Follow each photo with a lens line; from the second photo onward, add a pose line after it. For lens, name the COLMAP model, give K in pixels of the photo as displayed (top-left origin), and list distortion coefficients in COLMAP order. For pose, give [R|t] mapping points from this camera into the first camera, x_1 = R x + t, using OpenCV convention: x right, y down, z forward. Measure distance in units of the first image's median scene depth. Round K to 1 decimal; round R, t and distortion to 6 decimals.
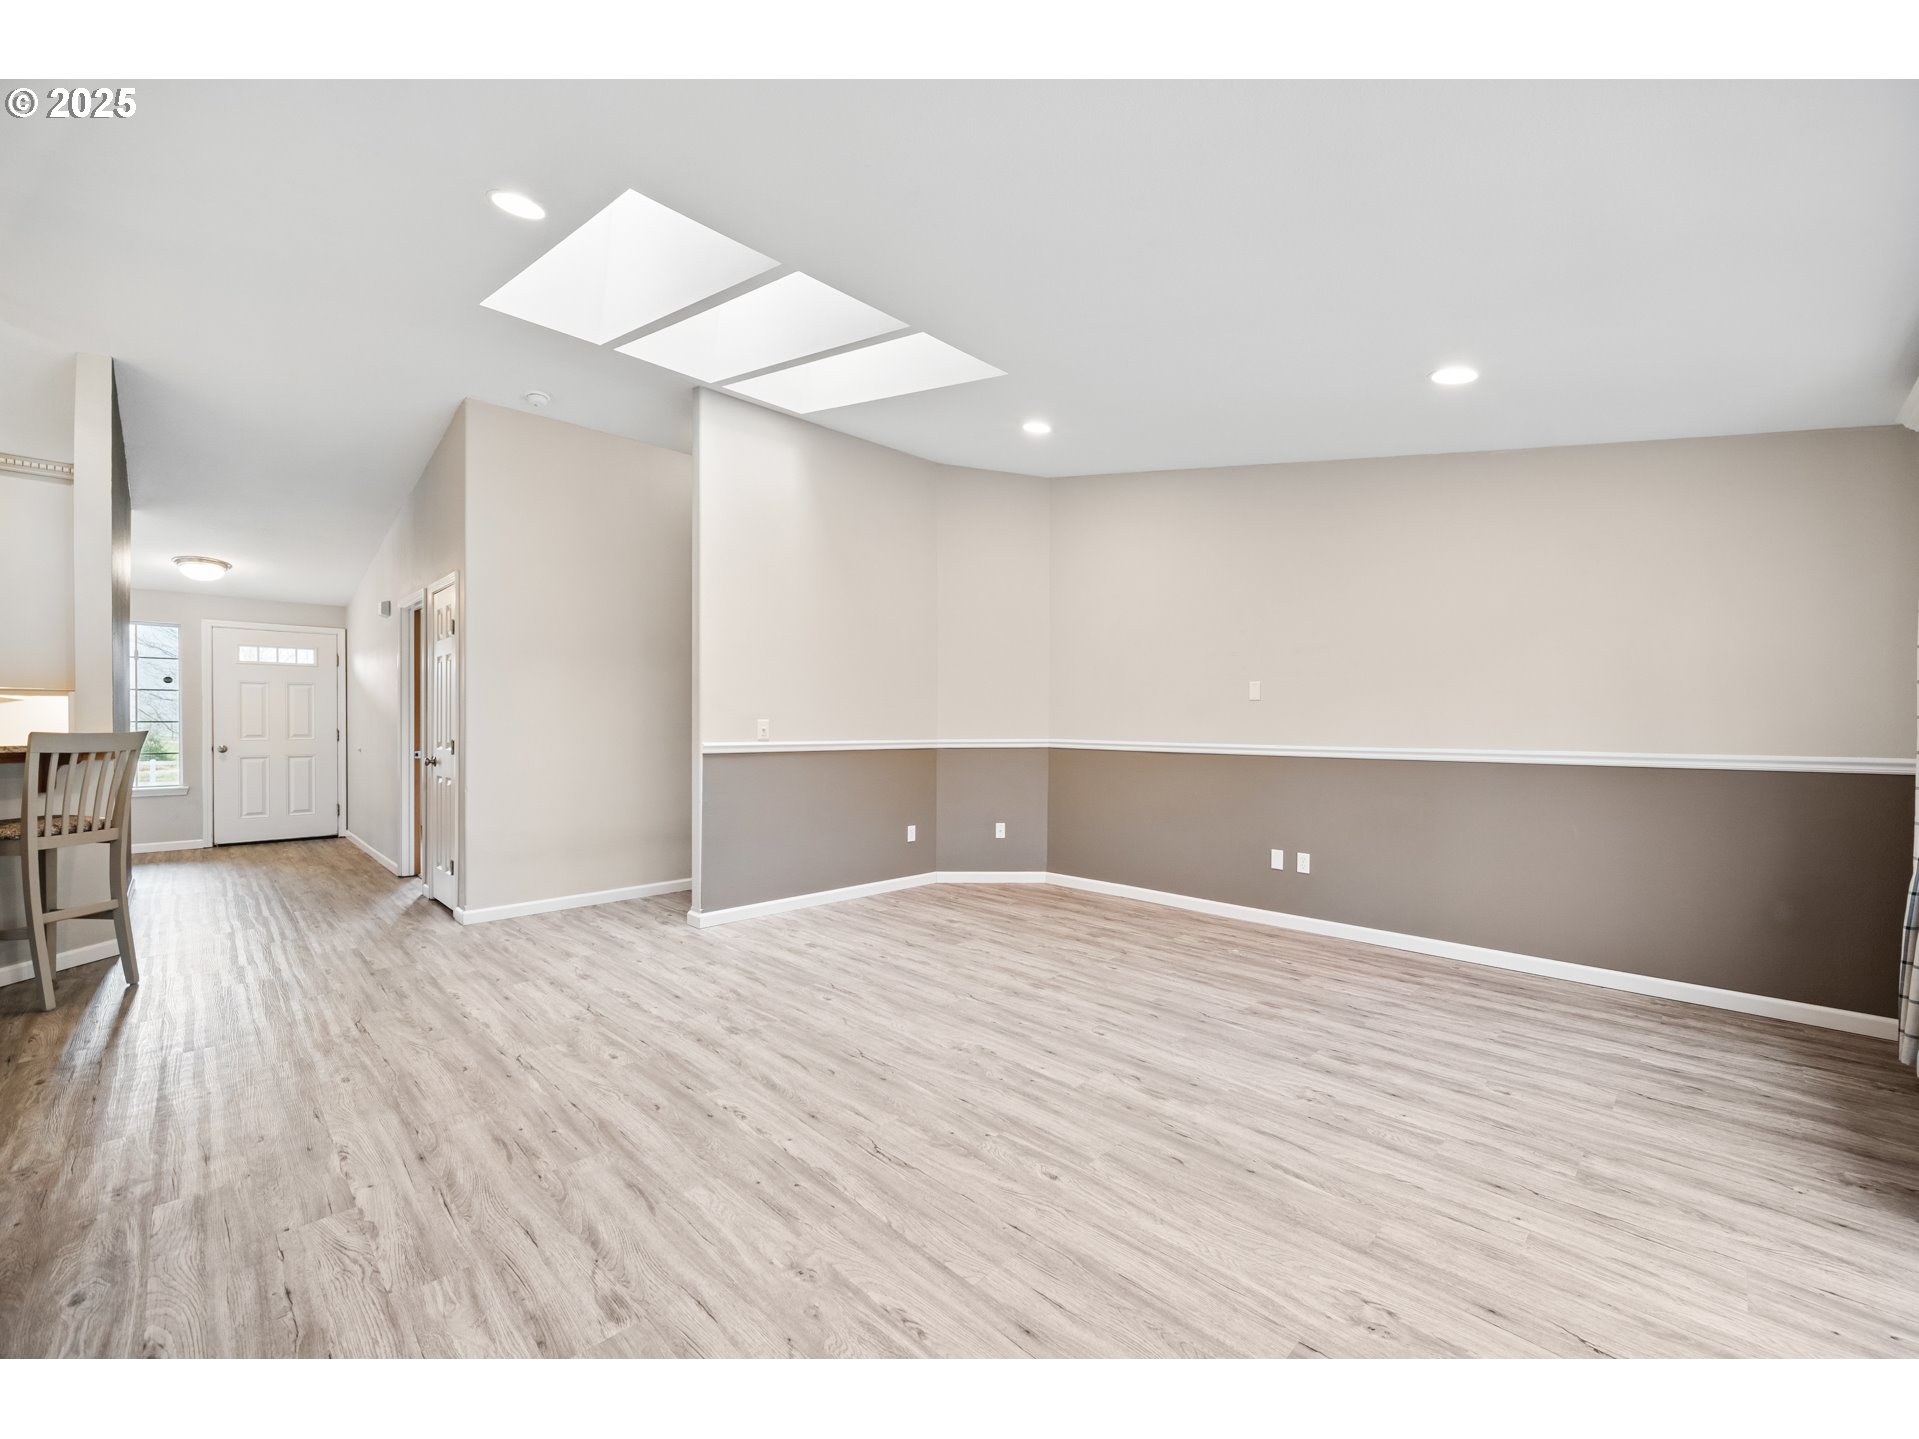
lens RADIAL K [[774.8, 0, 968.5], [0, 774.8, 727.3], [0, 0, 1]] dist [-0.001068, -0.000431]
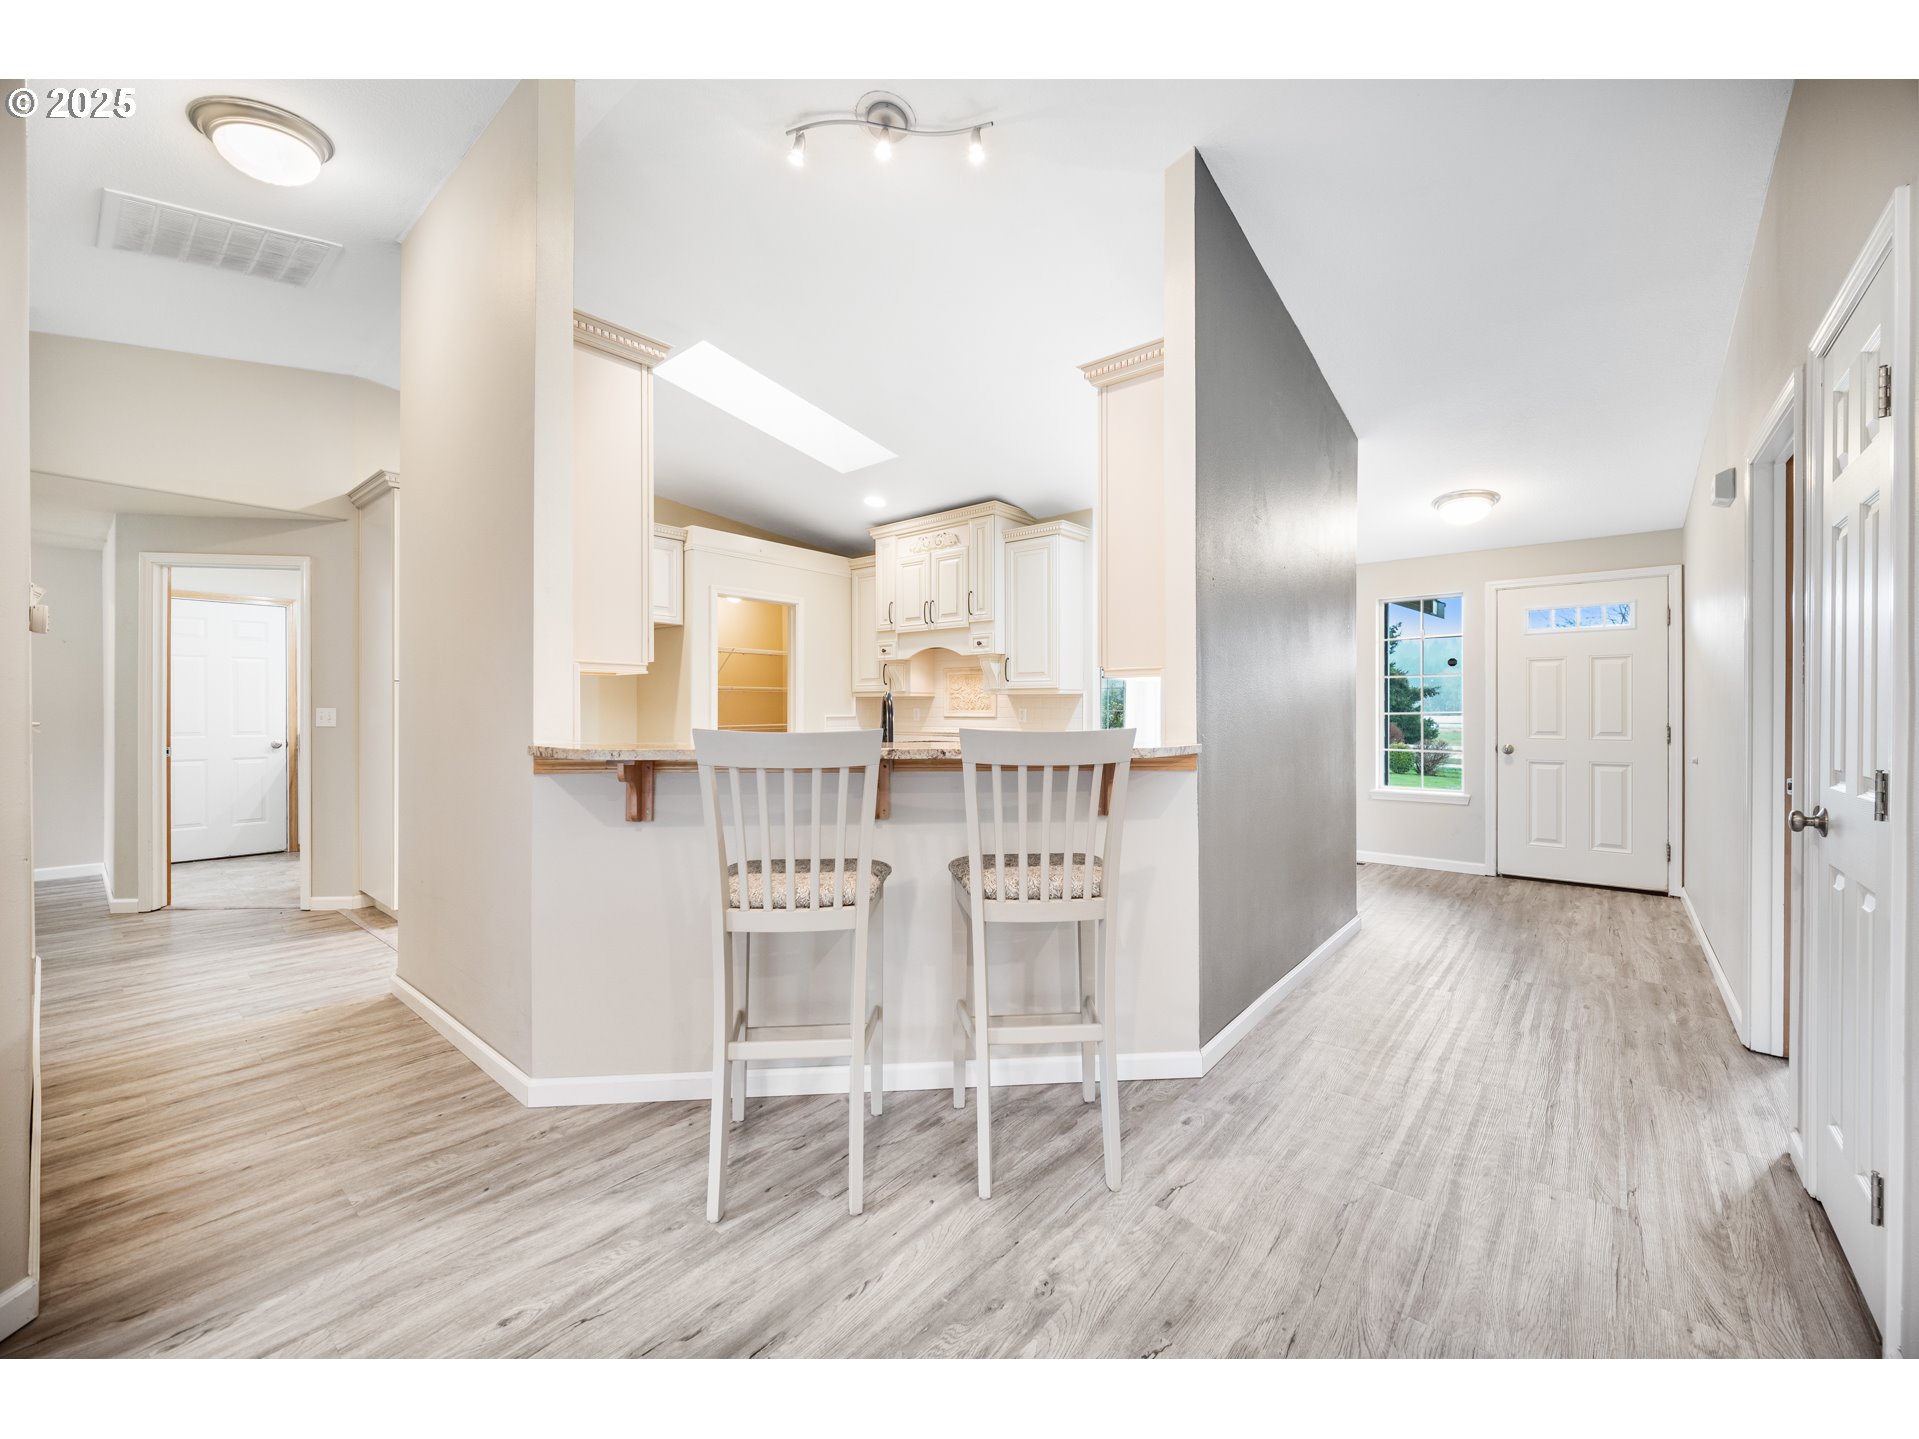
lens RADIAL K [[761.5, 0, 972.4], [0, 761.5, 712.5], [0, 0, 1]] dist [-0.003288, -0.000526]
pose [[0.086634, -0.001132, -0.996240, -0.302911], [-0.008452, 0.999963, -0.001871, -0.002393], [0.996204, 0.008582, 0.086622, 0.467287]]
